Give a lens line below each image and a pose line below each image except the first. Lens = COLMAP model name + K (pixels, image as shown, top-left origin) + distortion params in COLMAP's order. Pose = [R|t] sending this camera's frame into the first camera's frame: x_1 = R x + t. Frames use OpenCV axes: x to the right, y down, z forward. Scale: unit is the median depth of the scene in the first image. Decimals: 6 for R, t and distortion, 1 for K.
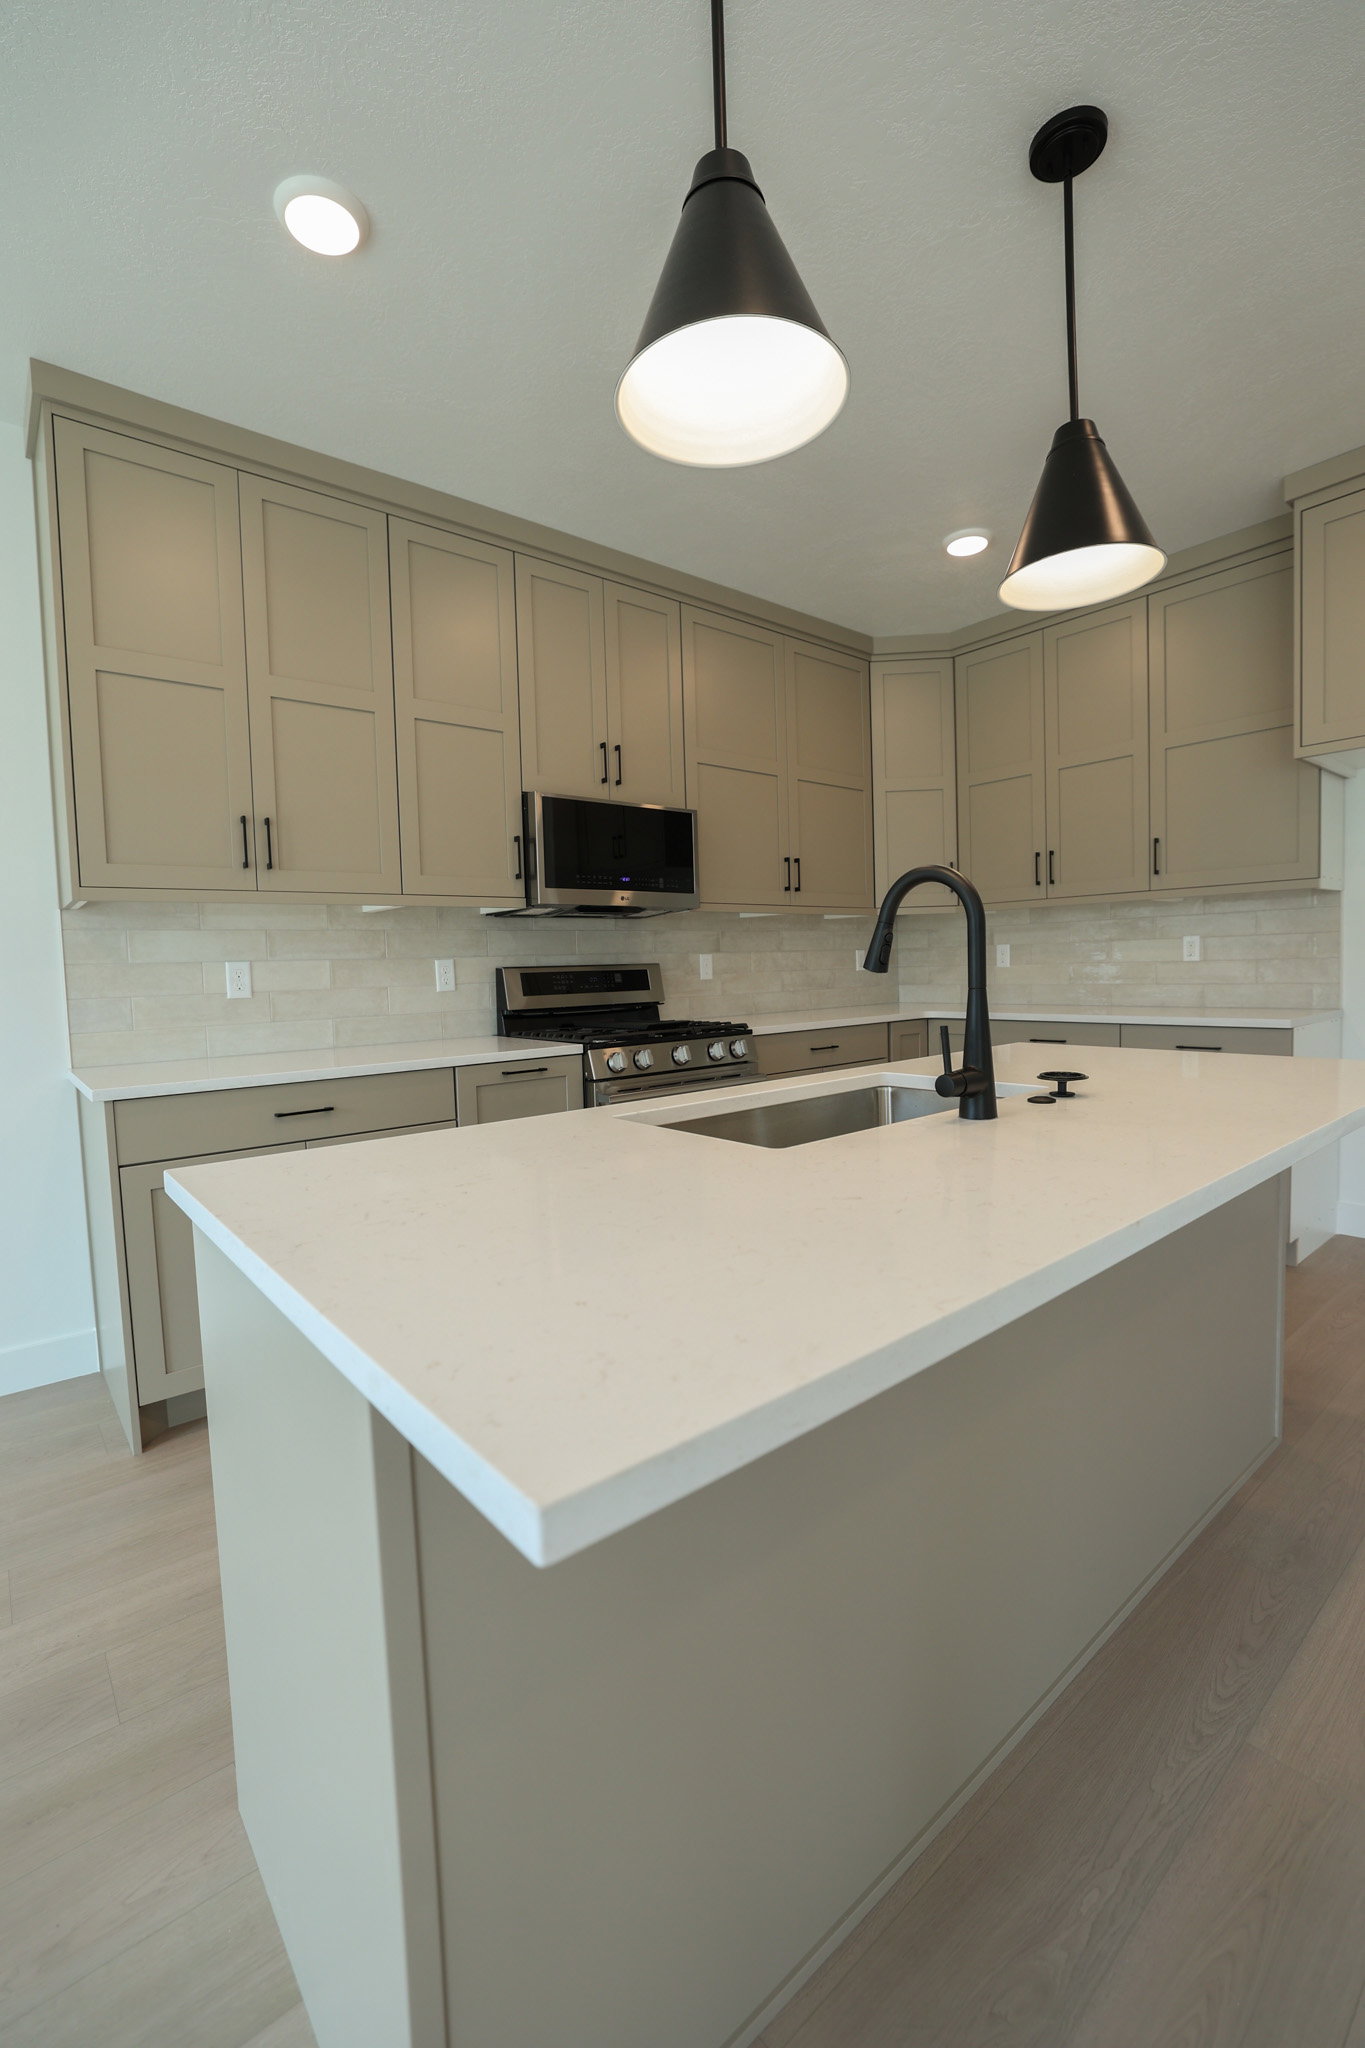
lens RADIAL K [[883.5, 0, 665.8], [0, 883.5, 1033.6], [0, 0, 1]] dist [-0.031496, 0.005344]
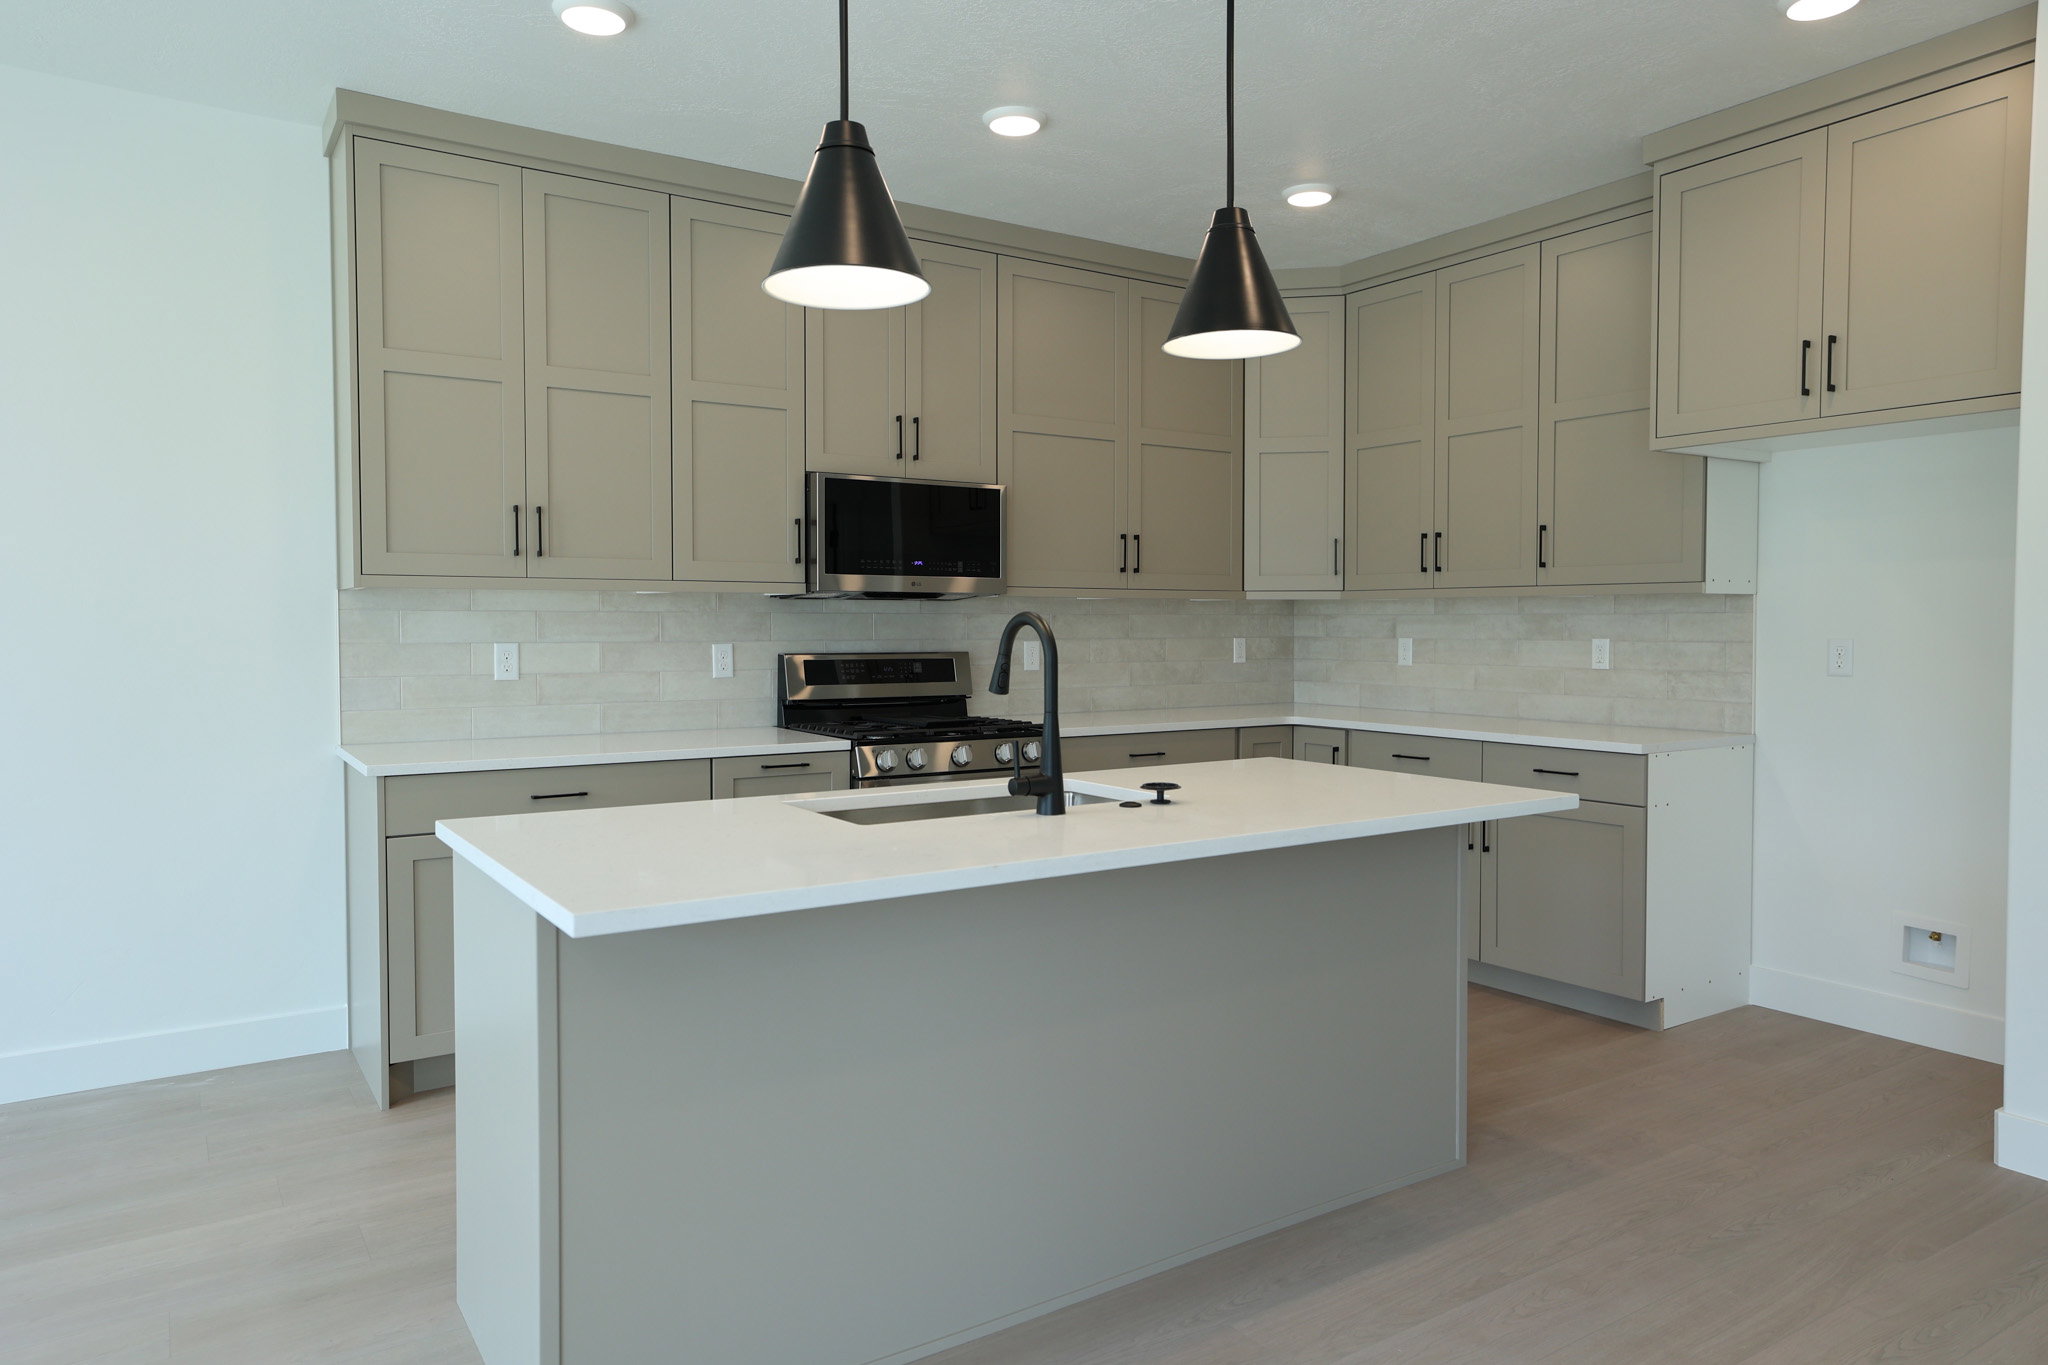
lens RADIAL K [[1332.7, 0, 1017.9], [0, 1332.7, 683.1], [0, 0, 1]] dist [0.018163, -0.010401]
pose [[0.994617, 0.035507, -0.097349, 0.209863], [-0.038264, 0.998914, -0.026599, -0.017147], [0.096299, 0.030181, 0.994895, -0.395962]]
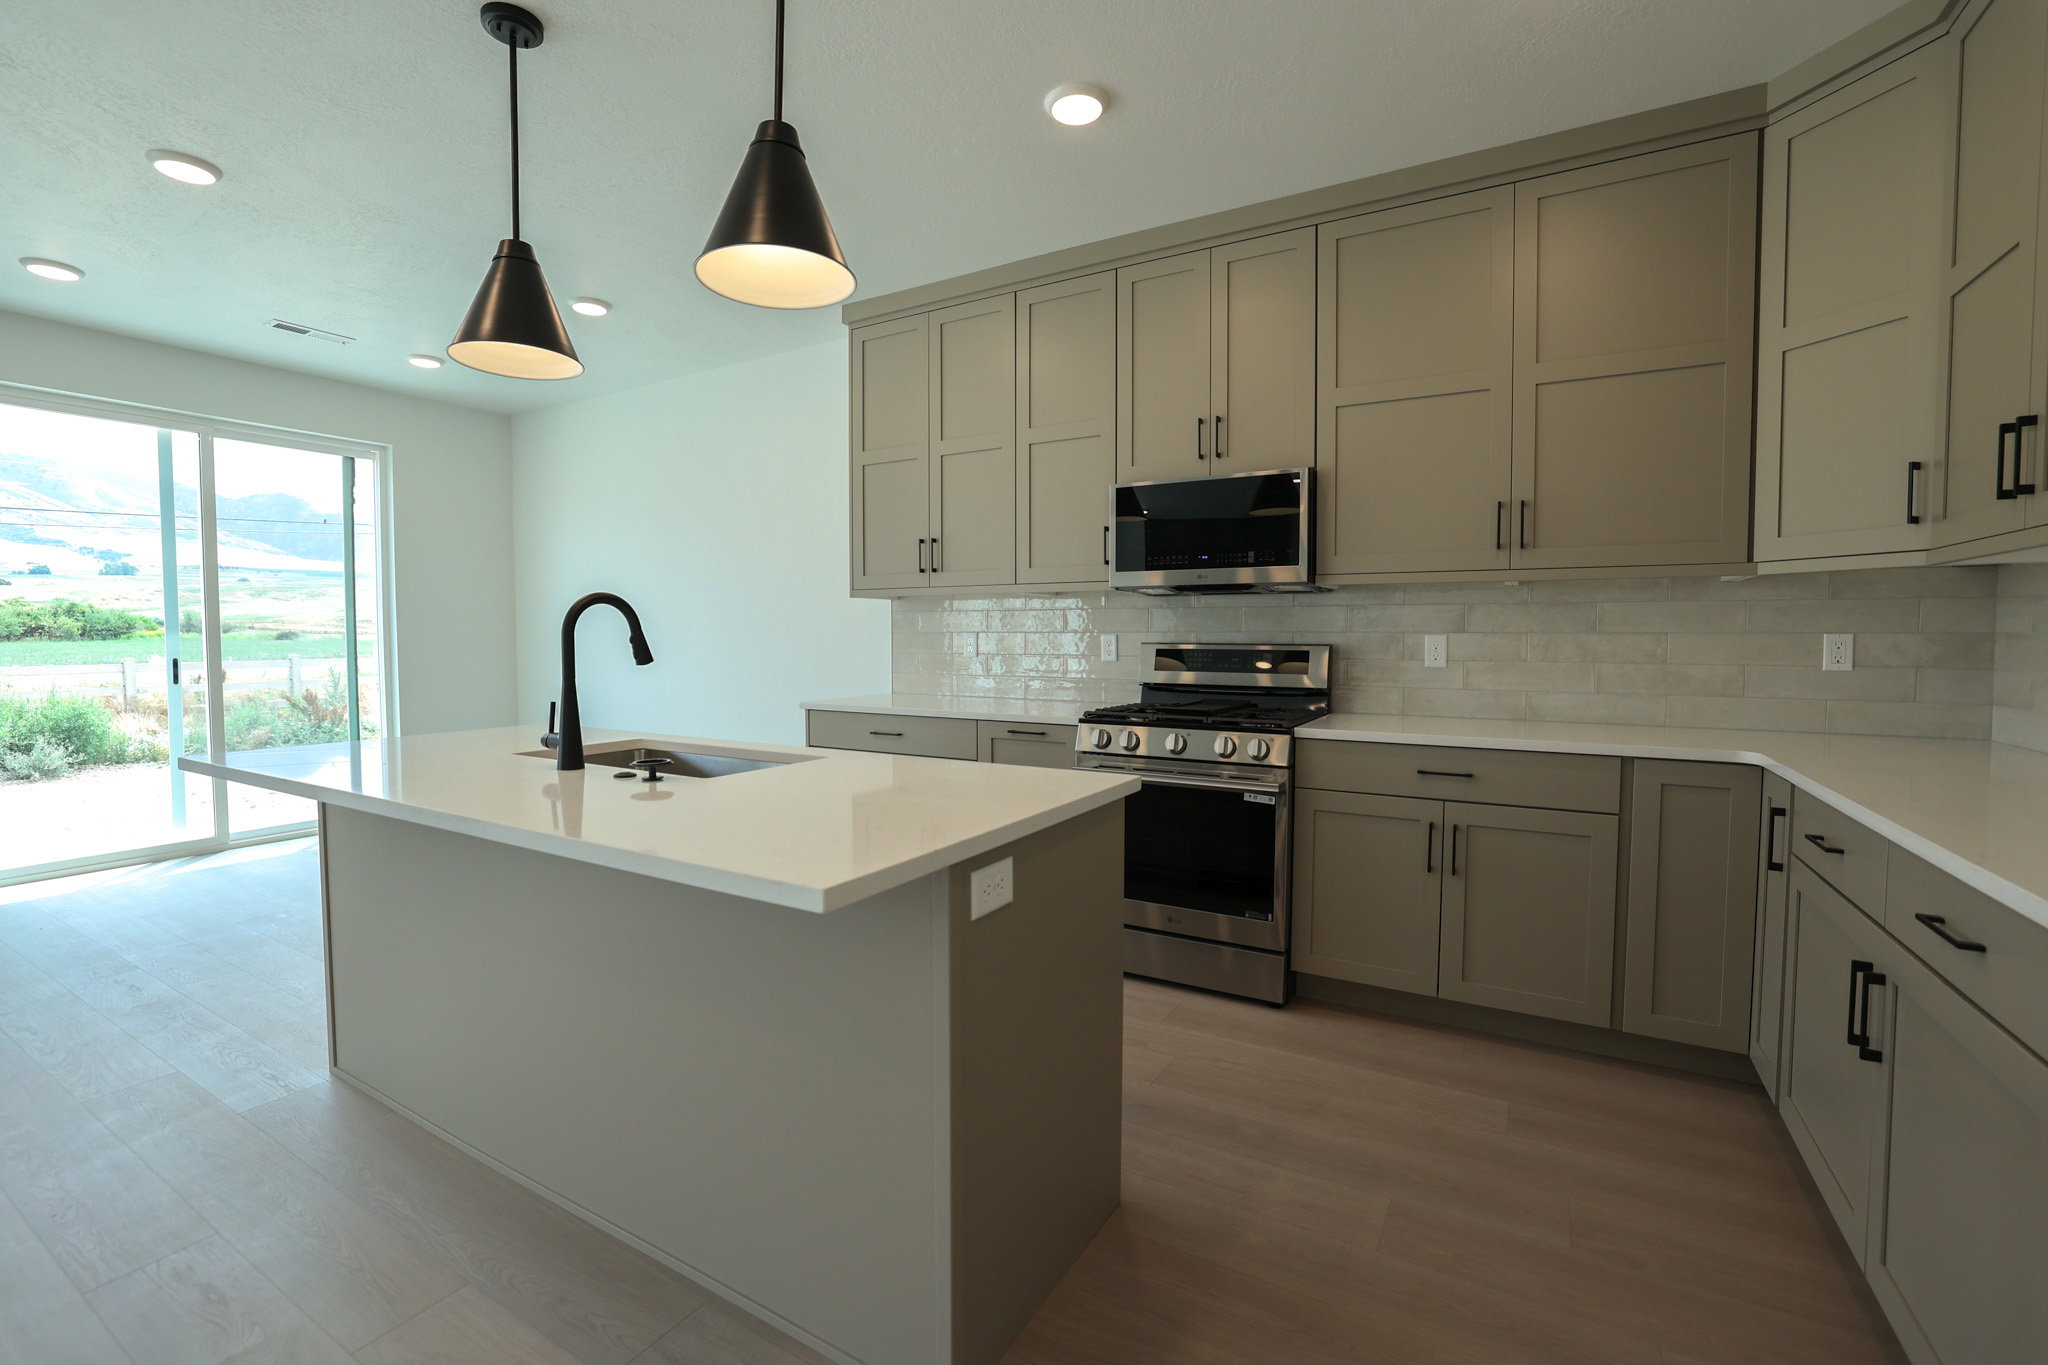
lens RADIAL K [[883.5, 0, 1021.7], [0, 883.5, 679.3], [0, 0, 1]] dist [-0.031496, 0.005344]
pose [[0.342366, 0.080895, -0.936078, 0.842451], [-0.080100, 0.995173, 0.056706, -0.085255], [0.936146, 0.055565, 0.347193, 0.514539]]
